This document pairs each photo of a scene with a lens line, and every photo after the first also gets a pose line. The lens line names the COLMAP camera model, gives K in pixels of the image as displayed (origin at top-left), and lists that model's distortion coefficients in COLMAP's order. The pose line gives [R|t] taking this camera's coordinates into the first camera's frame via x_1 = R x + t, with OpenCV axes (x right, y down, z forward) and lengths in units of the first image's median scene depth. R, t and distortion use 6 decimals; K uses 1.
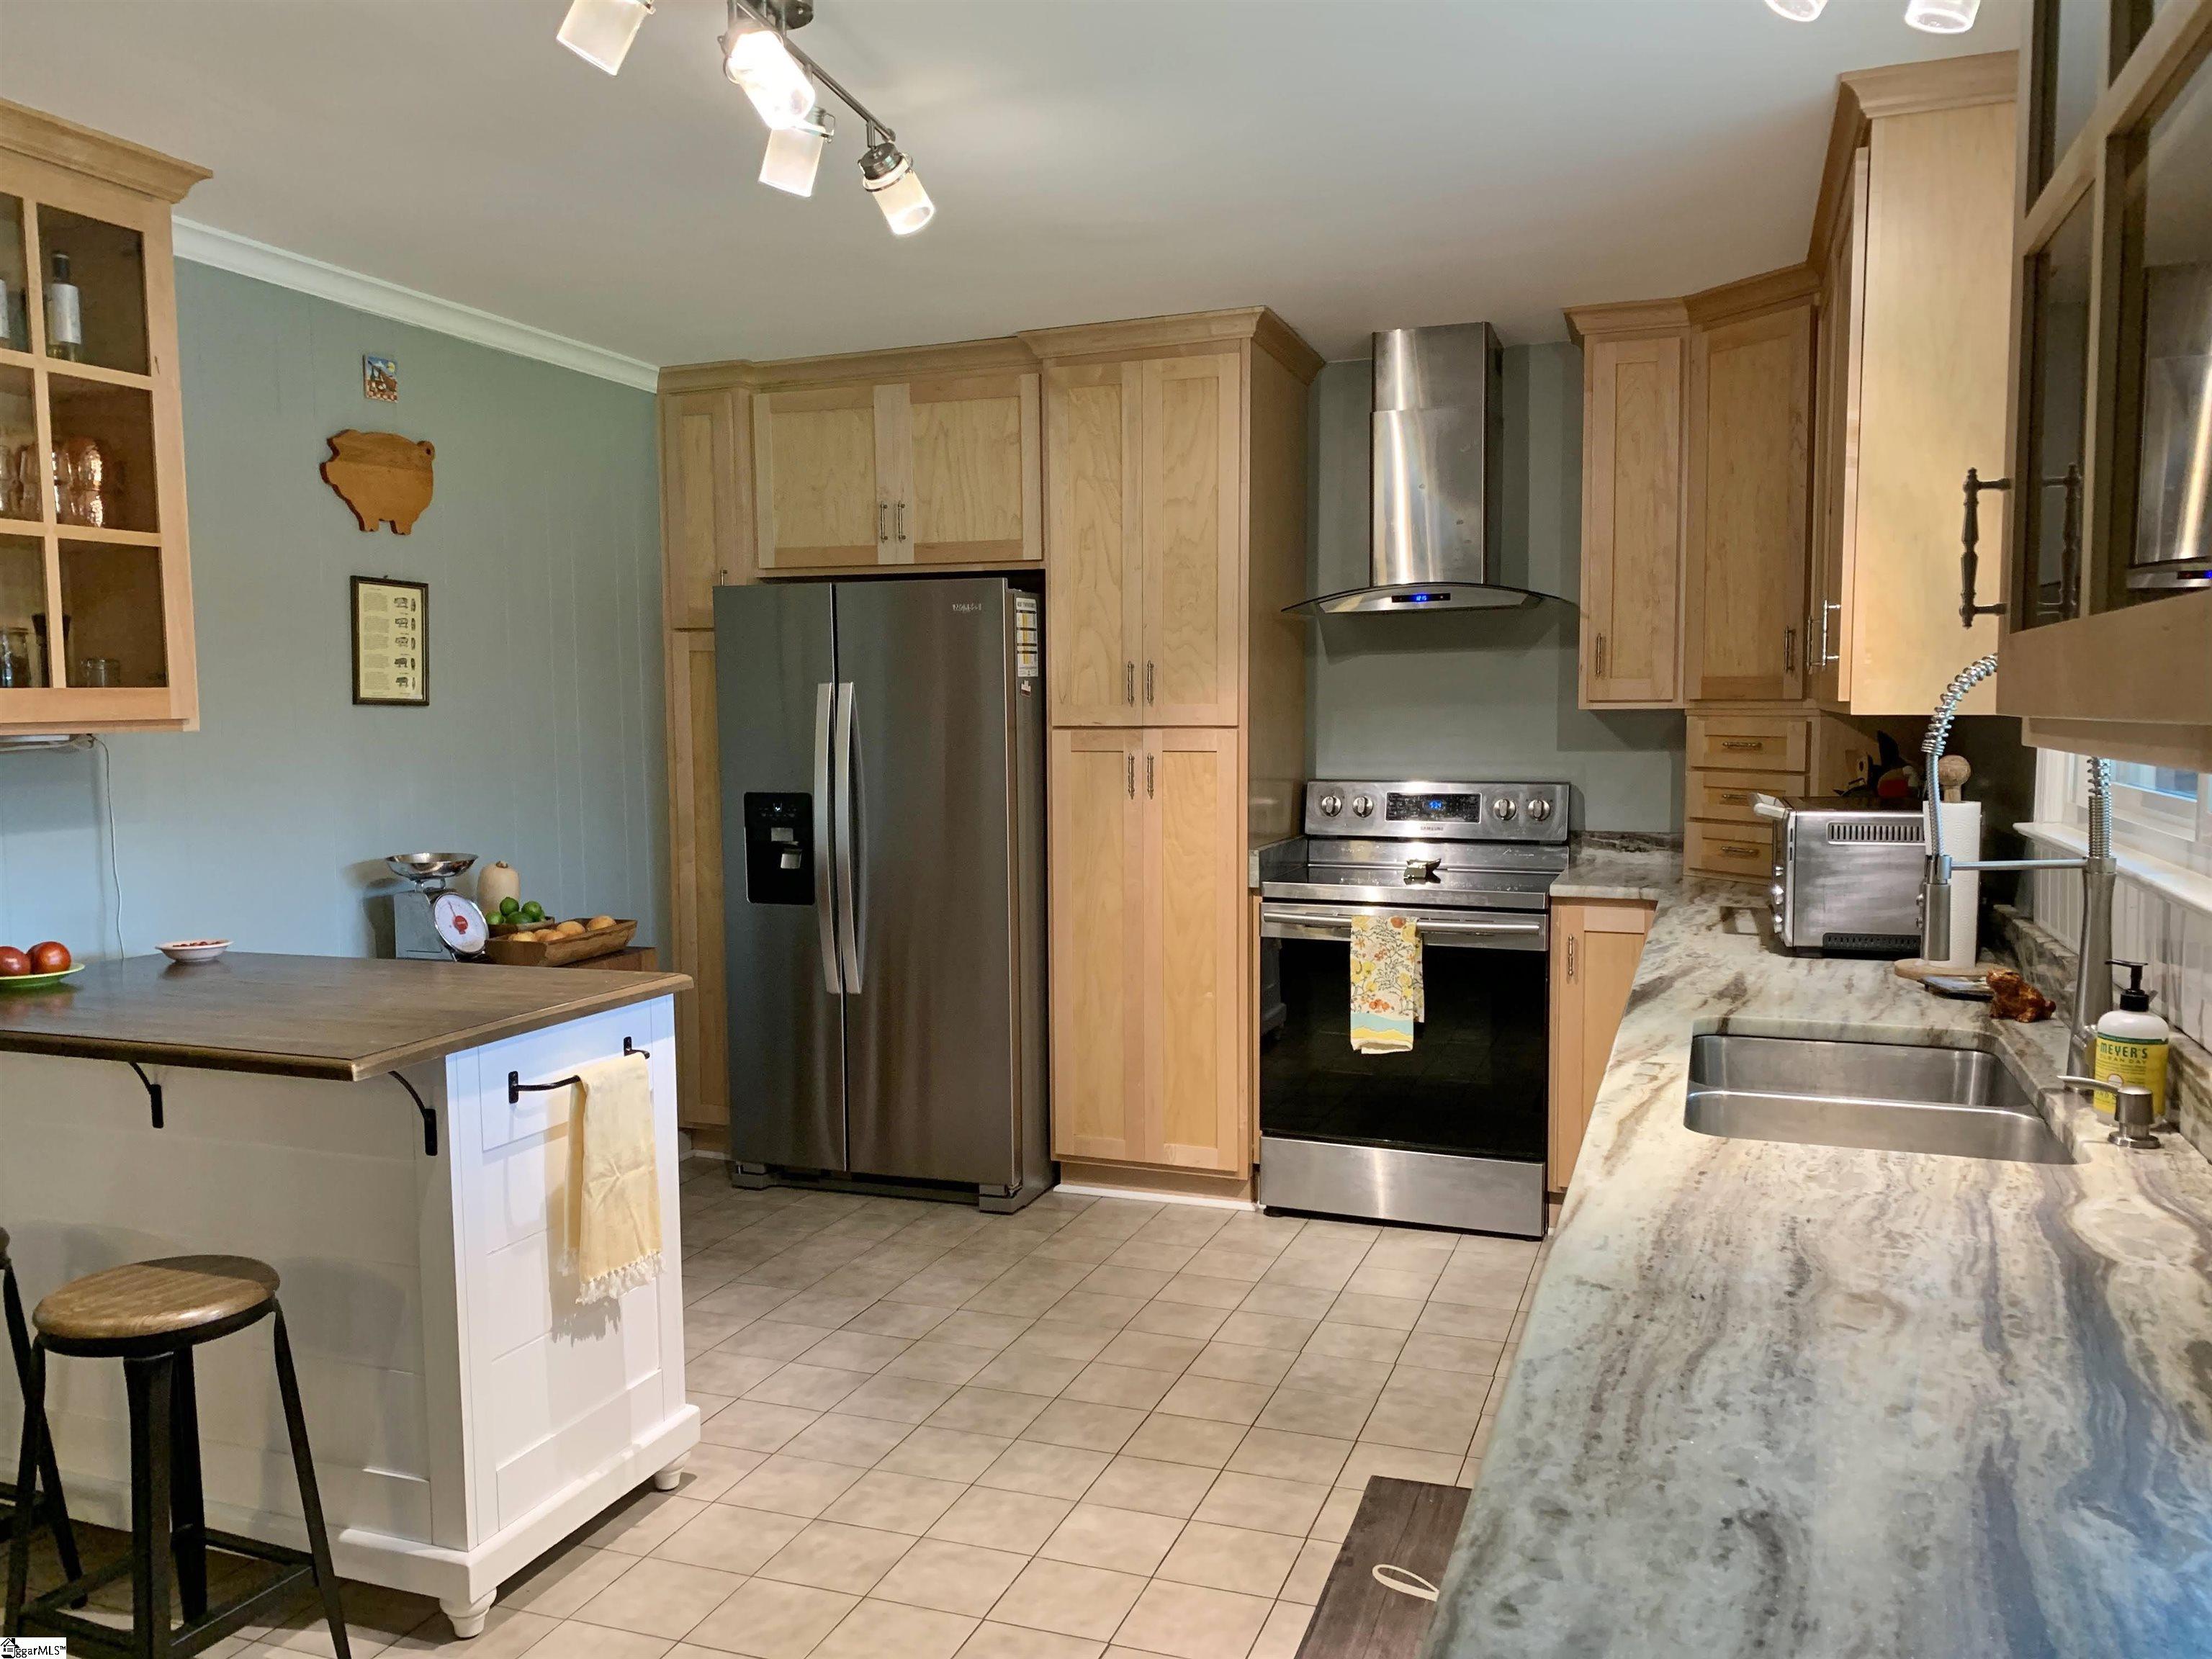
lens RADIAL K [[1685.9, 0, 1108.3], [0, 1685.9, 833.4], [0, 0, 1]] dist [0.041773, -0.050984]
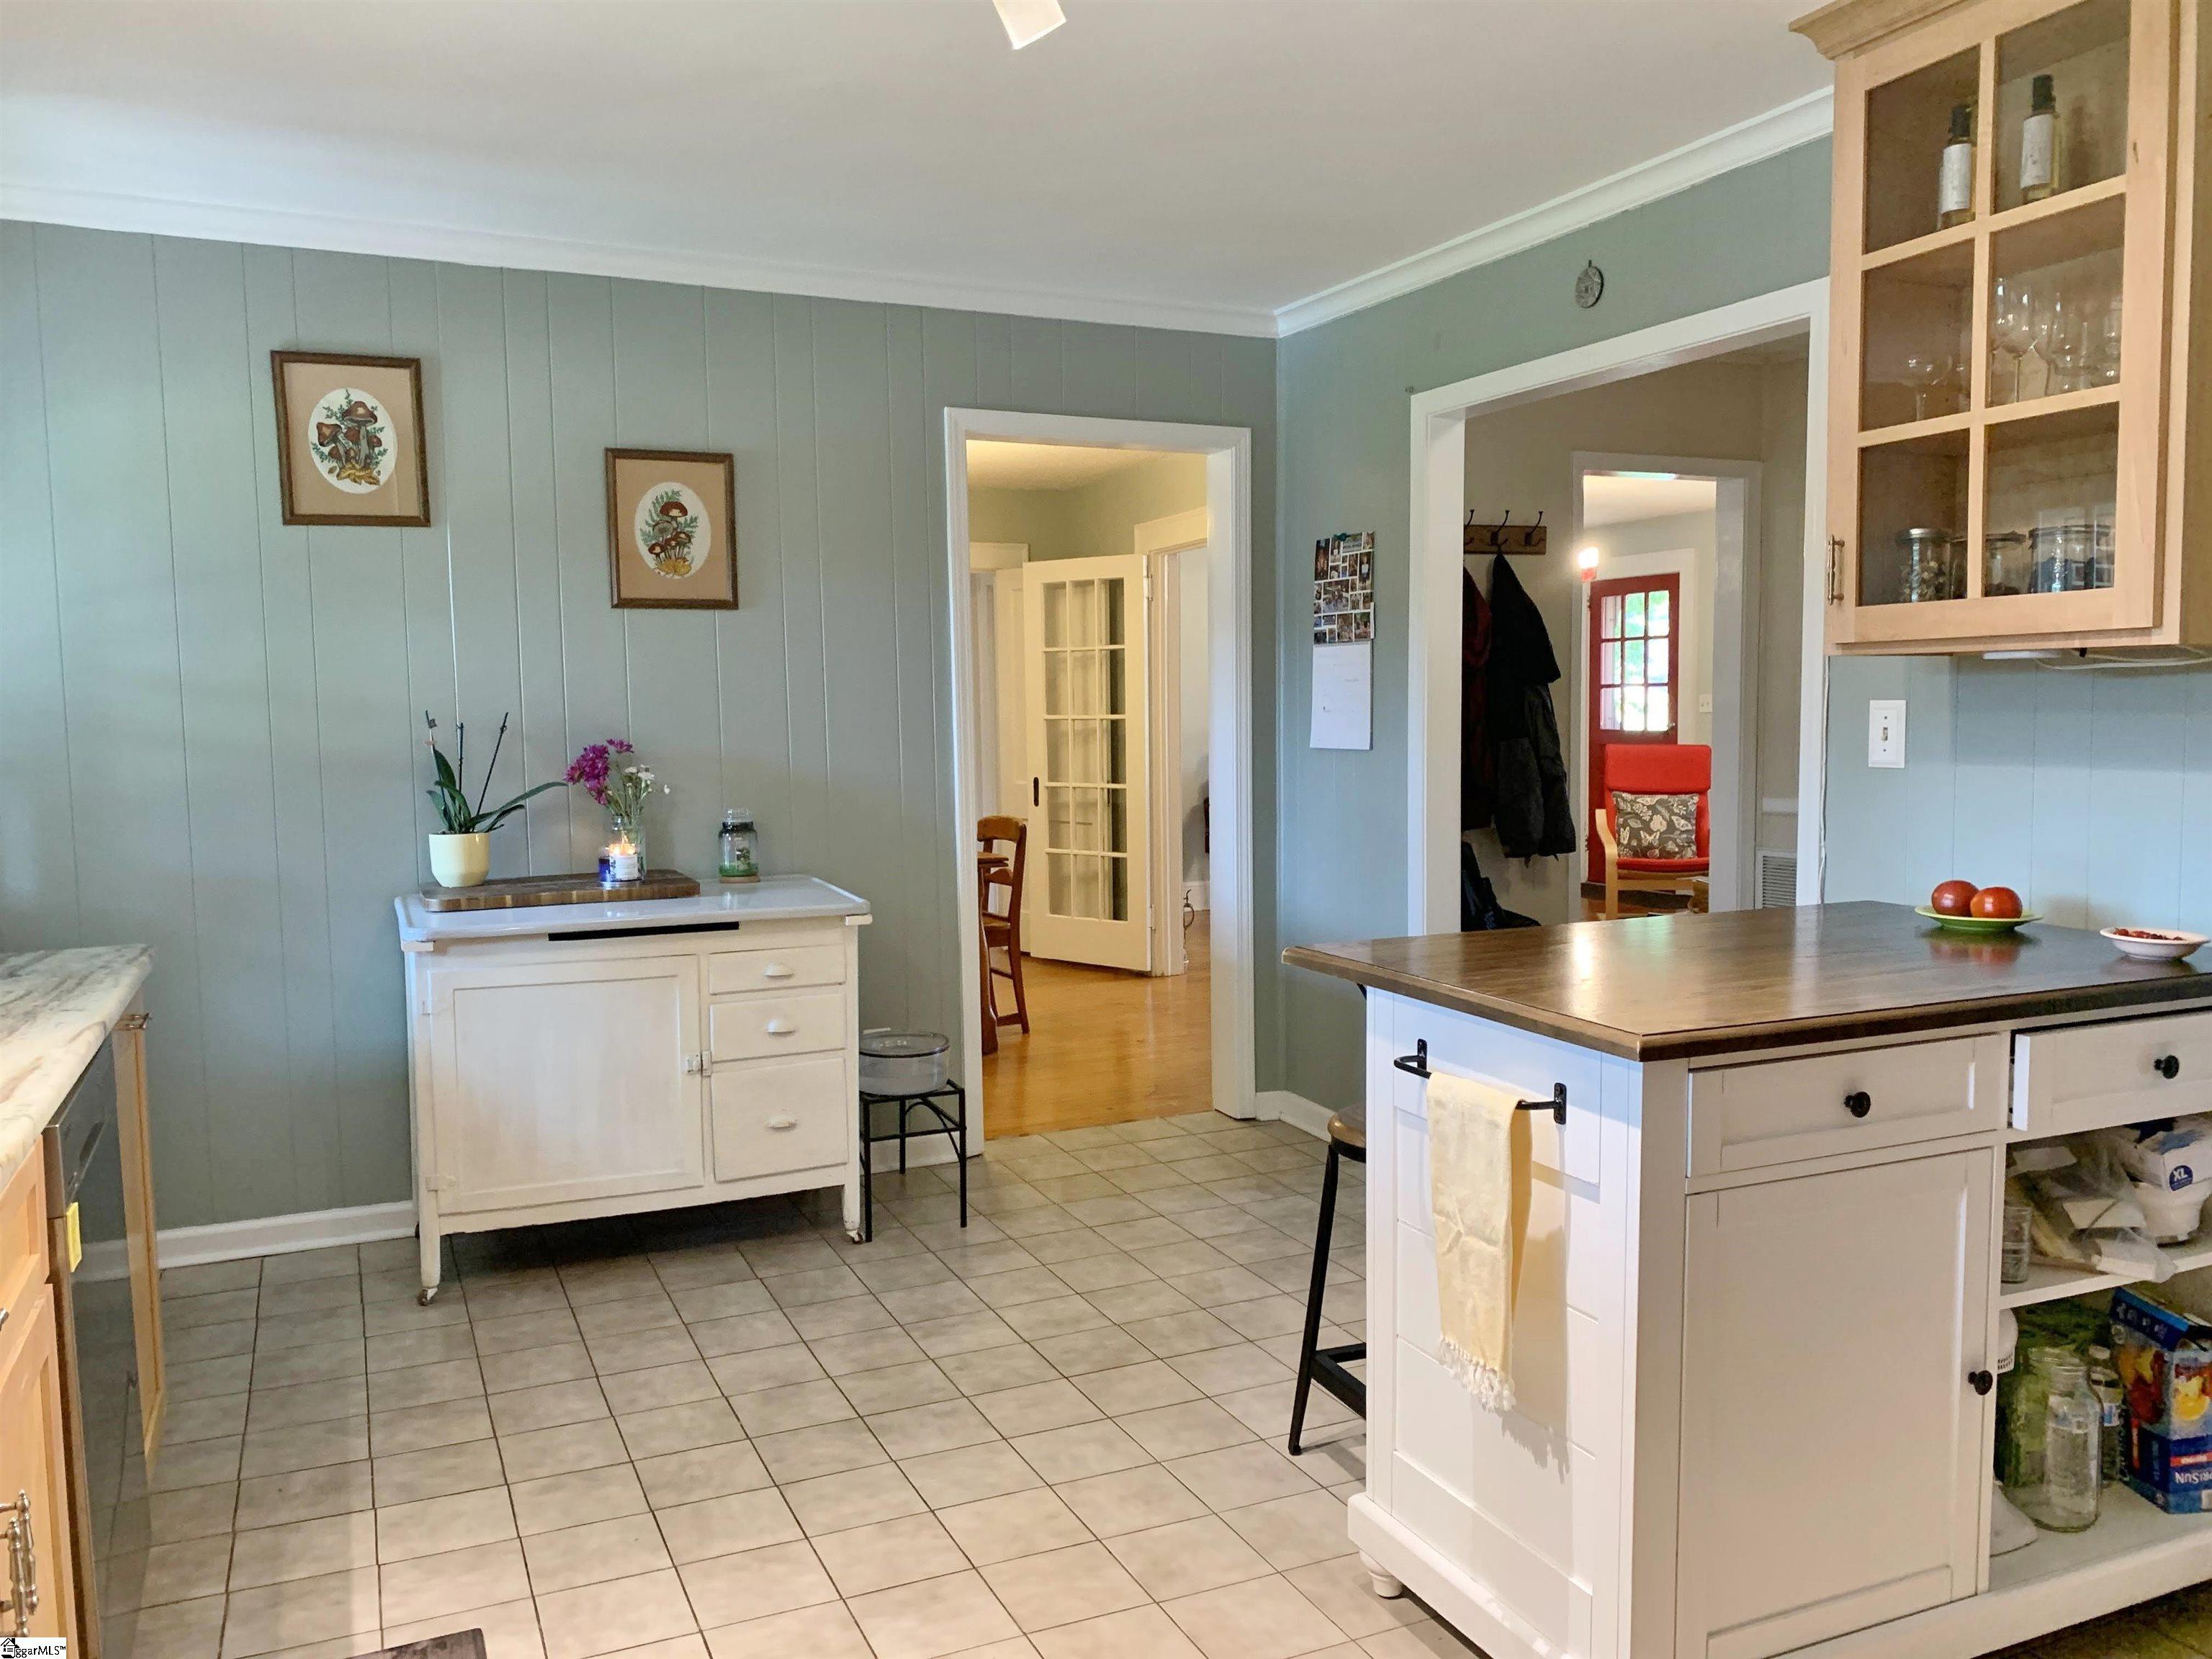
lens RADIAL K [[1685.9, 0, 1107.4], [0, 1685.9, 841.6], [0, 0, 1]] dist [0.041773, -0.050984]
pose [[-0.706600, 0.083809, -0.702632, 0.211271], [-0.031079, 0.988328, 0.149140, -0.048712], [0.706930, 0.127219, -0.695748, 0.856948]]
